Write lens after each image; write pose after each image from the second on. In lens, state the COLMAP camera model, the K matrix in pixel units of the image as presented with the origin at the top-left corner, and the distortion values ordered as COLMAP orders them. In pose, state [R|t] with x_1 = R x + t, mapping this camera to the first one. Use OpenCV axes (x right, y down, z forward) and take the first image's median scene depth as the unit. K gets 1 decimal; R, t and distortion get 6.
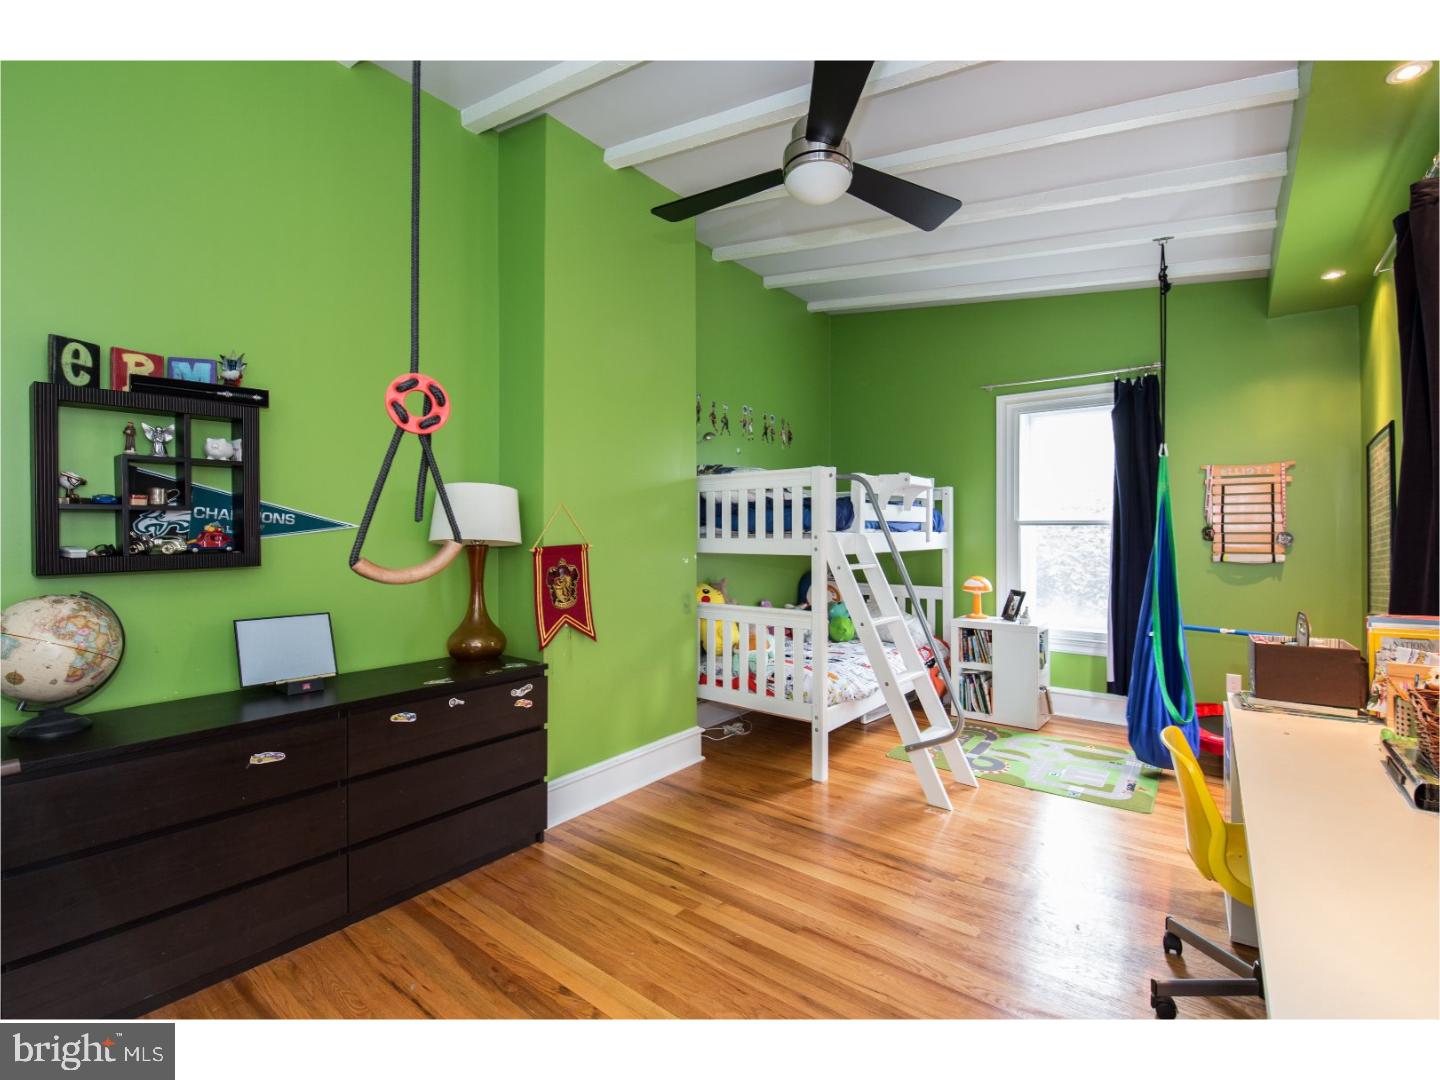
lens RADIAL K [[646.7, 0, 722.8], [0, 646.7, 534.2], [0, 0, 1]] dist [-0.014550, -0.002868]
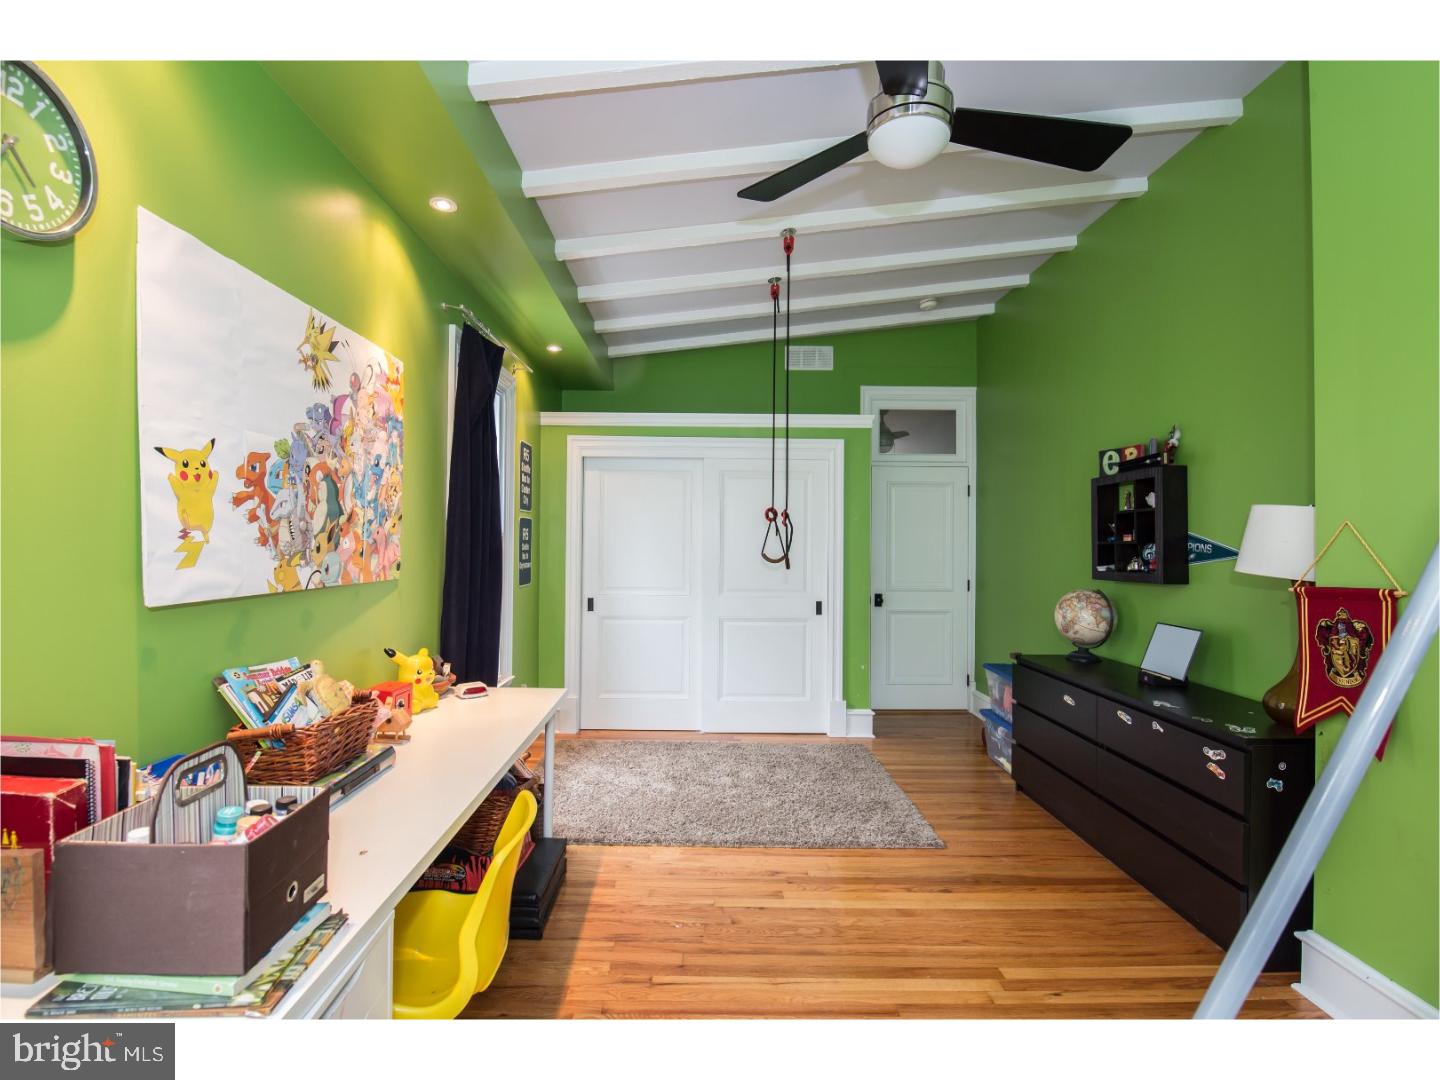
lens RADIAL K [[646.7, 0, 713.4], [0, 646.7, 539.1], [0, 0, 1]] dist [-0.014550, -0.002868]
pose [[-0.780086, -0.006731, -0.625636, 0.842275], [-0.004451, 0.999977, -0.005208, -0.033186], [0.625656, -0.001278, -0.780098, 1.459724]]
